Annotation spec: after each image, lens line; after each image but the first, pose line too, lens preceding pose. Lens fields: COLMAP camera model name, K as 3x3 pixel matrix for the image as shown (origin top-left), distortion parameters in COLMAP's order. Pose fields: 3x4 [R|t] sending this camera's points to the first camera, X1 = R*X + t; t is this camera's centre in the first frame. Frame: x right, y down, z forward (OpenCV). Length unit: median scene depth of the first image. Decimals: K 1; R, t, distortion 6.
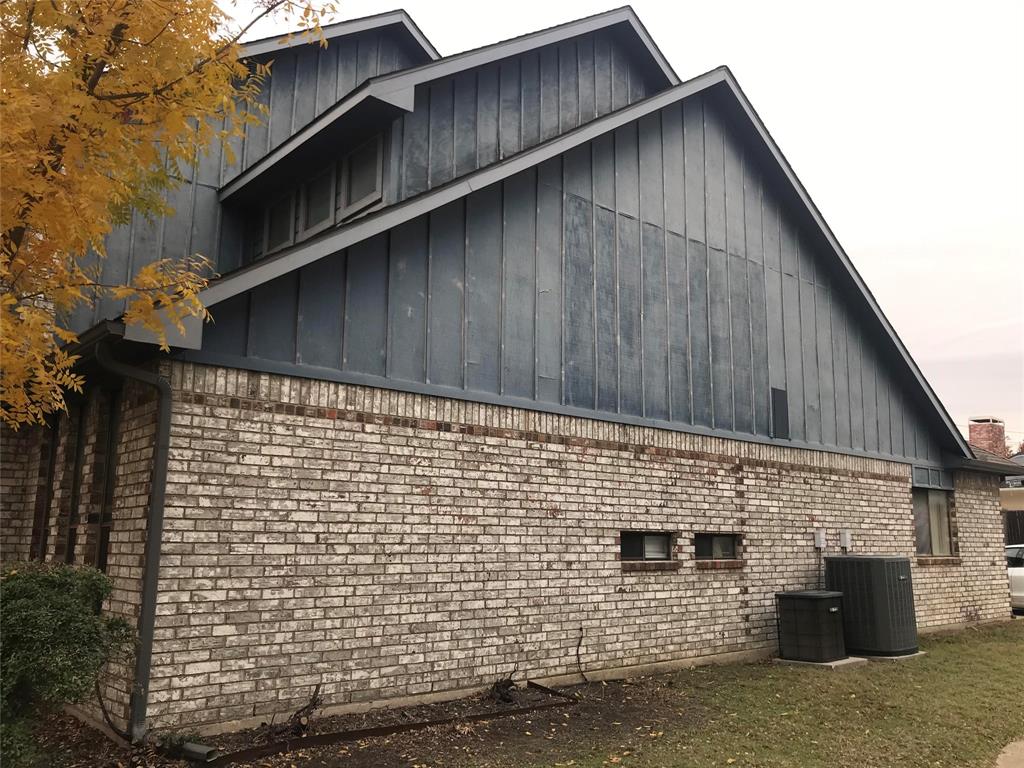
lens RADIAL K [[856.4, 0, 512.0], [0, 856.4, 384.6], [0, 0, 1]] dist [-0.018663, 0.008323]
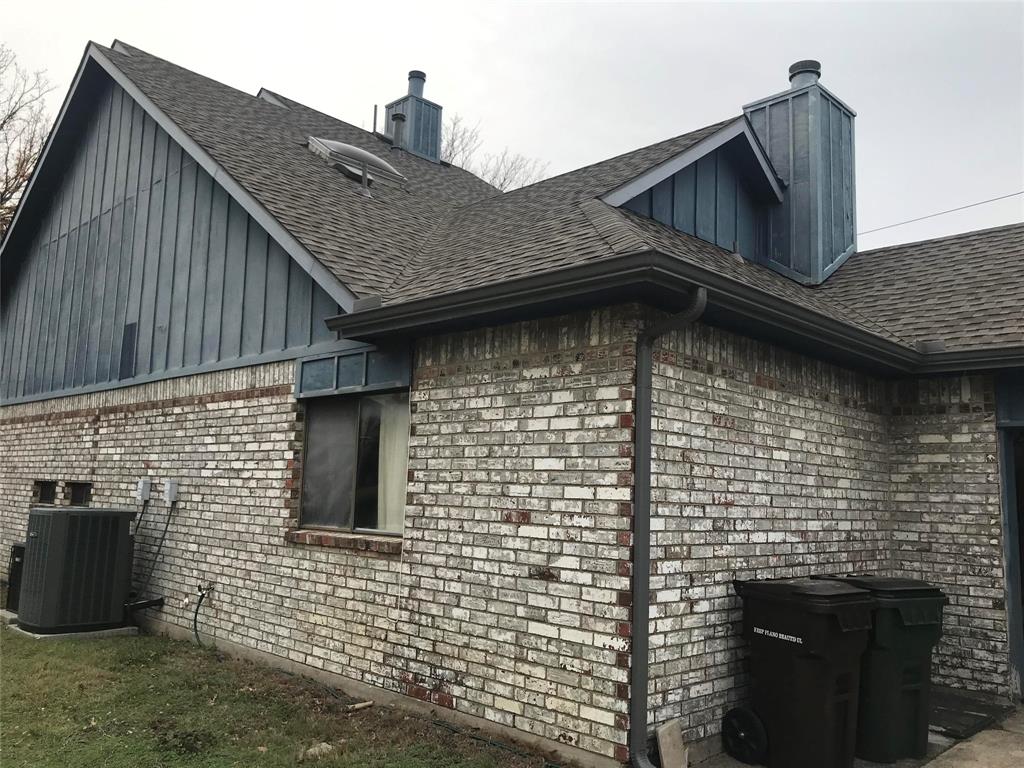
lens RADIAL K [[856.4, 0, 511.9], [0, 856.4, 384.8], [0, 0, 1]] dist [-0.018663, 0.008323]
pose [[0.087114, -0.134659, -0.987055, 1.137781], [0.146495, 0.981782, -0.121010, 0.219081], [0.985368, -0.134057, 0.105254, 1.201212]]
